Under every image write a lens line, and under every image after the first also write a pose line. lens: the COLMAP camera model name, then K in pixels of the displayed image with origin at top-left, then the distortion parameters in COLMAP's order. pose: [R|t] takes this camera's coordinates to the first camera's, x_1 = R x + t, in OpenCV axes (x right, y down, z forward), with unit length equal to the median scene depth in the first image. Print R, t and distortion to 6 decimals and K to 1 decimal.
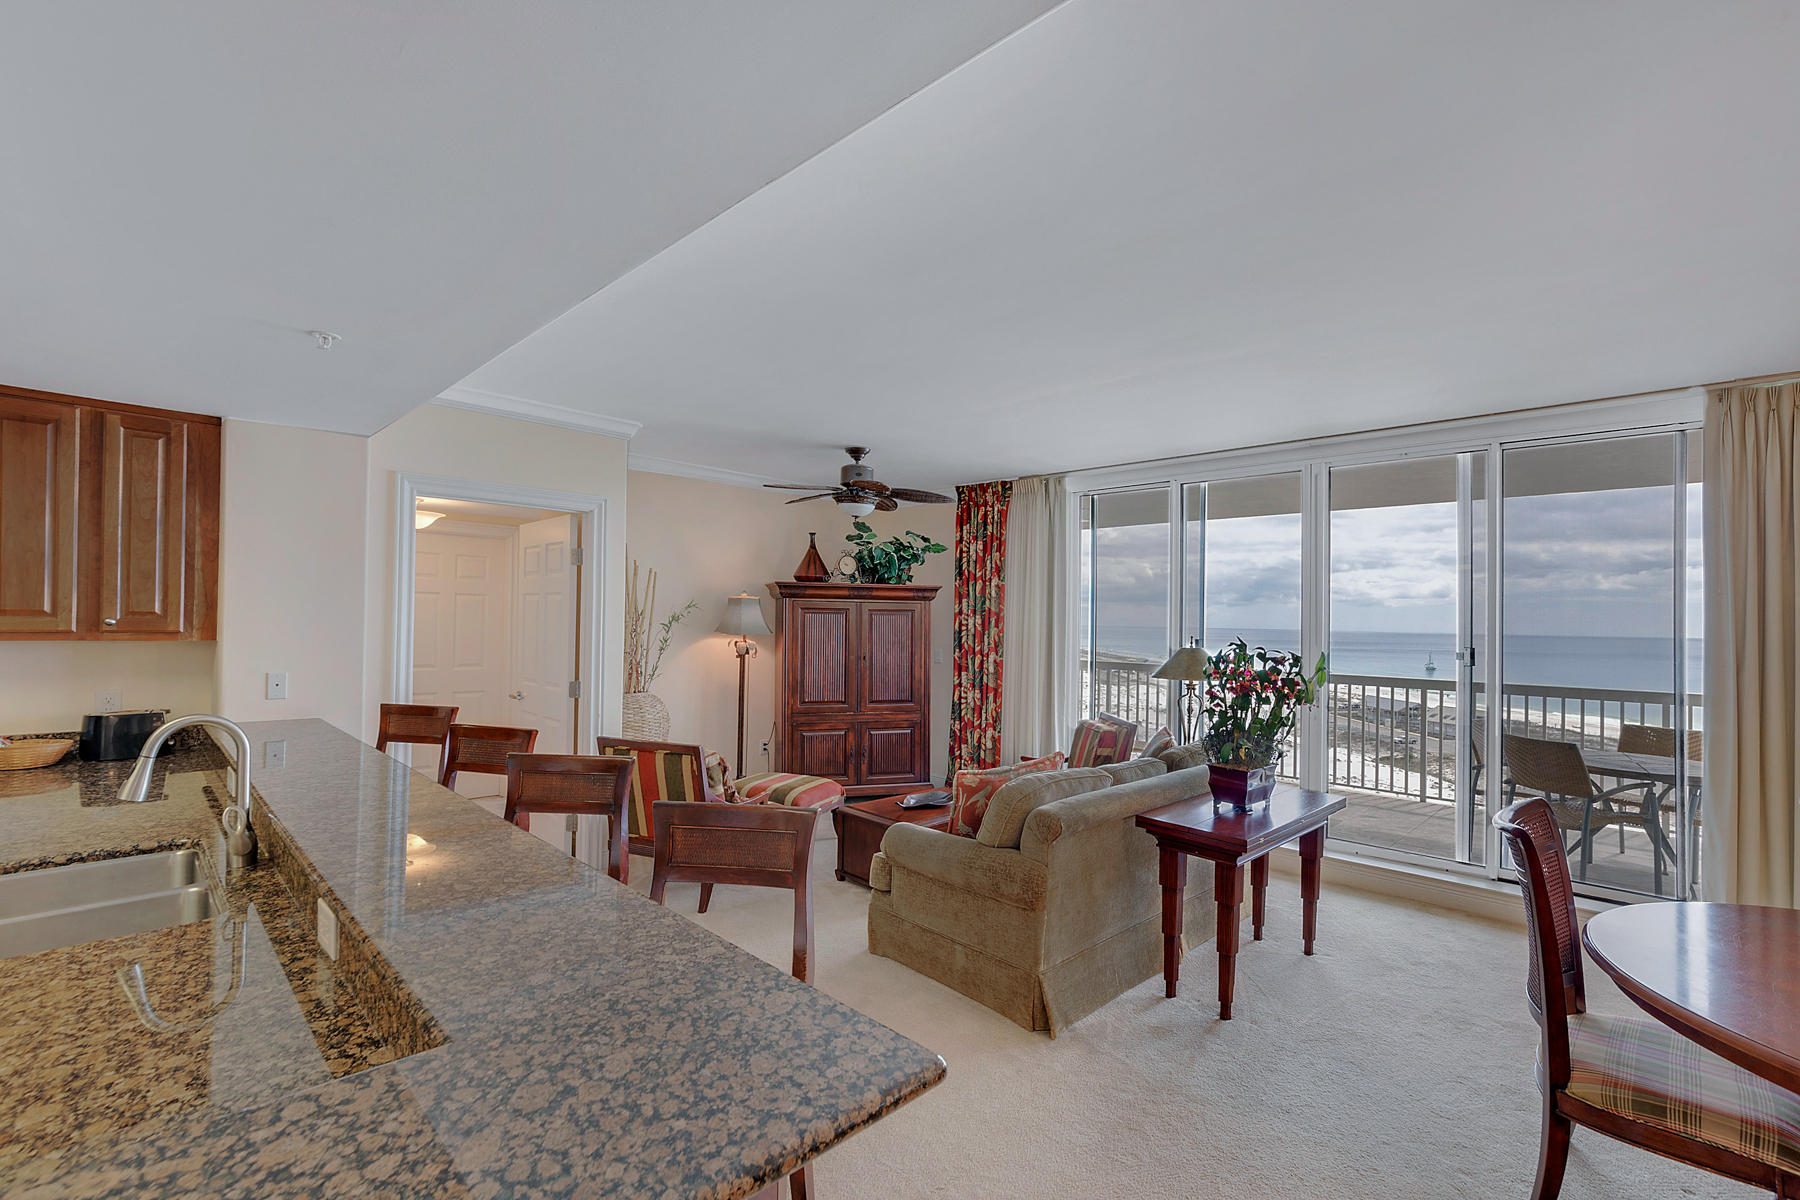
lens RADIAL K [[807.1, 0, 895.8], [0, 807.1, 607.7], [0, 0, 1]] dist [-0.004775, -0.000920]
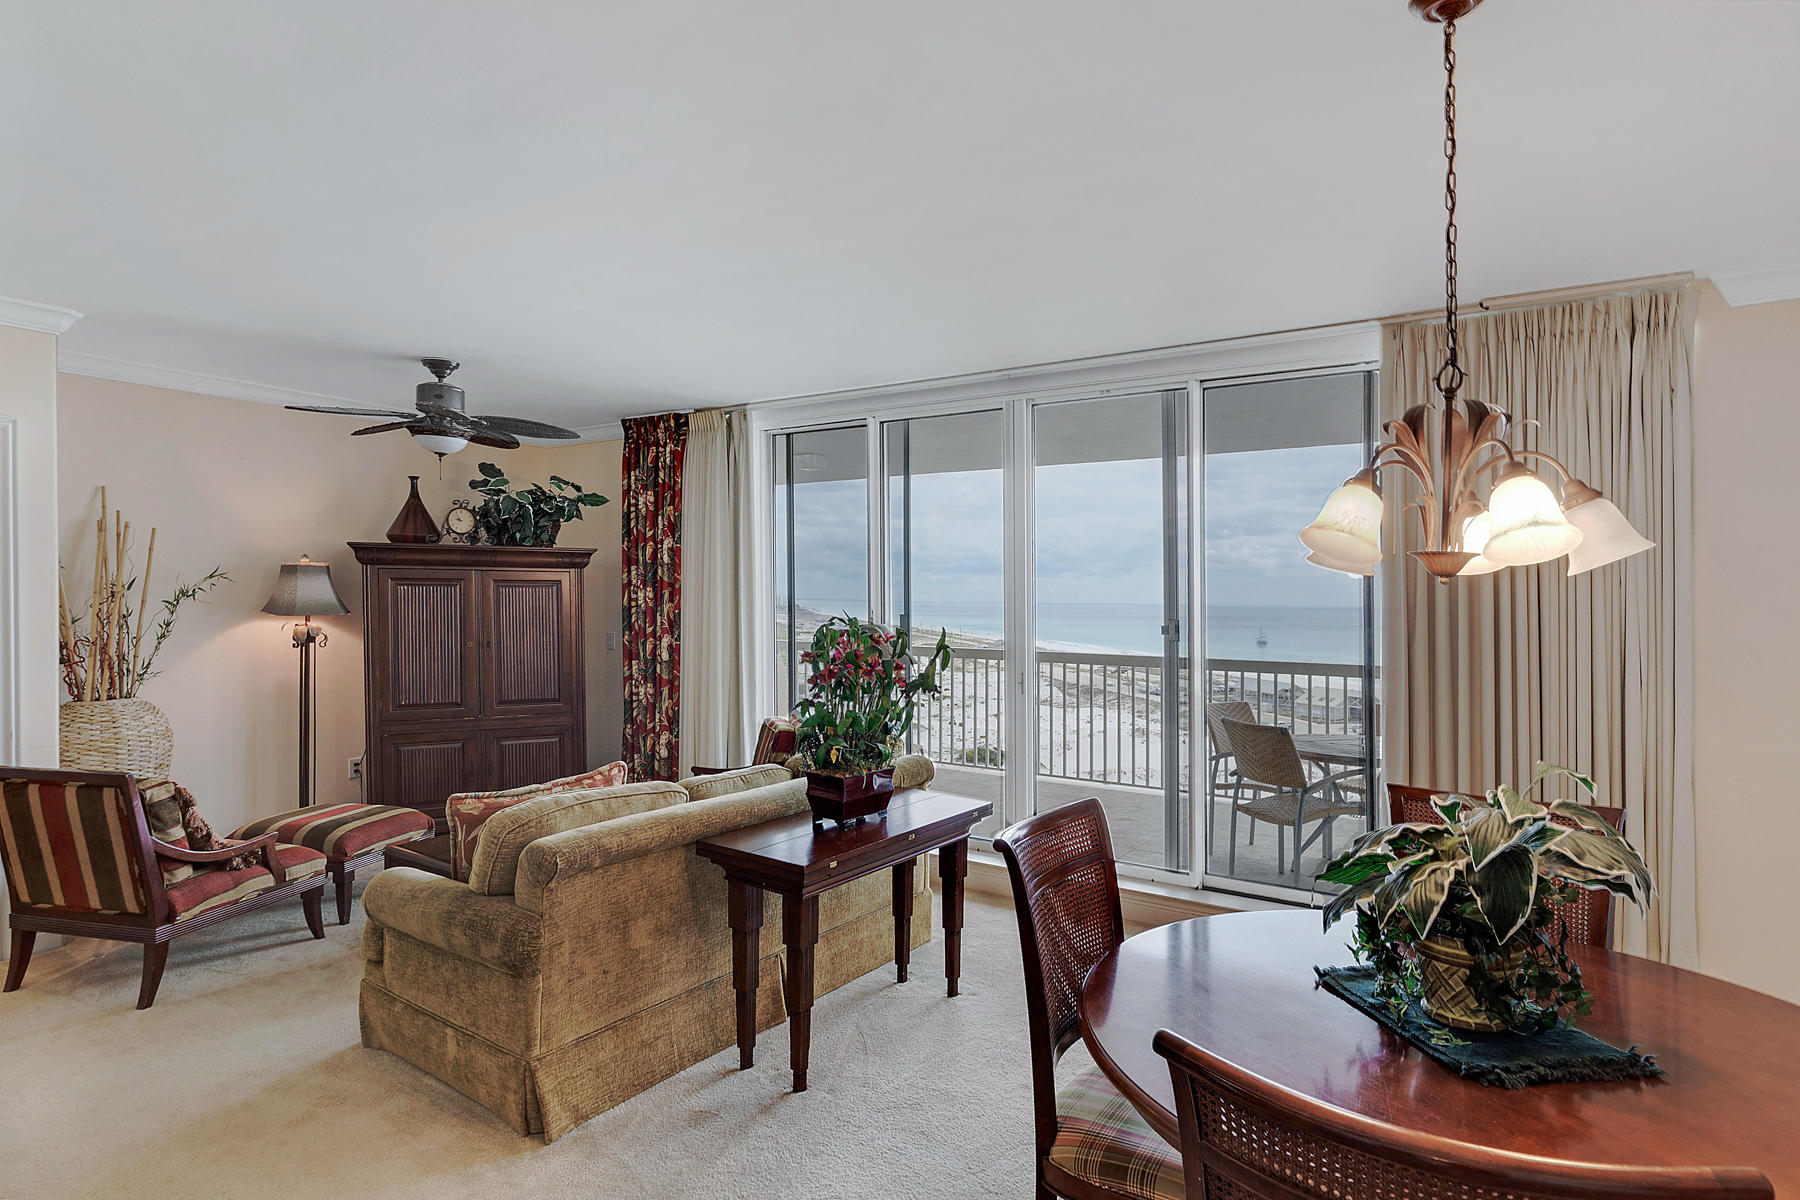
lens RADIAL K [[992.8, 0, 909.0], [0, 992.8, 601.7], [0, 0, 1]] dist [-0.003269, -0.002747]
pose [[0.979465, -0.009219, 0.201405, 0.186205], [0.005021, 0.999760, 0.021343, 0.005464], [-0.201553, -0.019893, 0.979276, 0.018693]]
